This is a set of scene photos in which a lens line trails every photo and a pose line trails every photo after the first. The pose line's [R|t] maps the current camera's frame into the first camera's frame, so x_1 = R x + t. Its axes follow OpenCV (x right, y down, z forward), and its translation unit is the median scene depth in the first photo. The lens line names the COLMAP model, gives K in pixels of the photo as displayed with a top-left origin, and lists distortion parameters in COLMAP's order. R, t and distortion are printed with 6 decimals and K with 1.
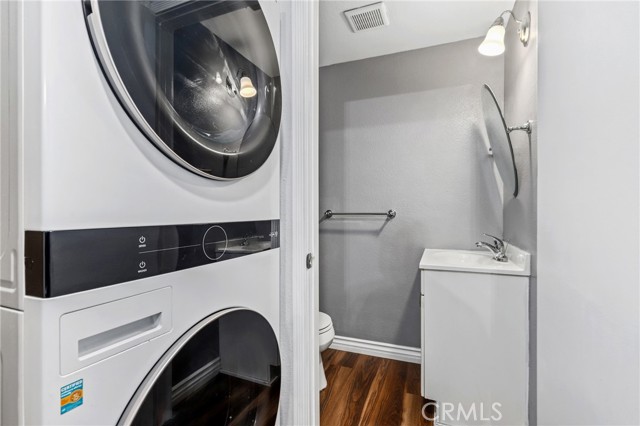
lens RADIAL K [[296.3, 0, 319.3], [0, 296.3, 217.6], [0, 0, 1]] dist [0.002277, 0.000261]
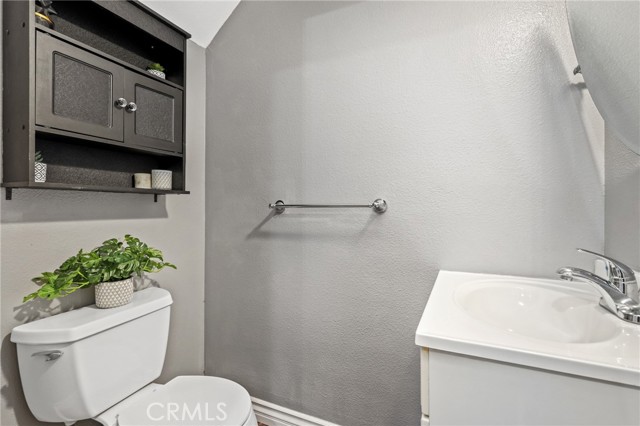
lens RADIAL K [[294.9, 0, 321.7], [0, 294.9, 212.7], [0, 0, 1]] dist [0.001013, 0.000214]
pose [[0.997917, 0.002053, -0.064477, 0.164812], [-0.002714, 0.999945, -0.010165, 0.006444], [0.064453, 0.010319, 0.997867, 0.422839]]
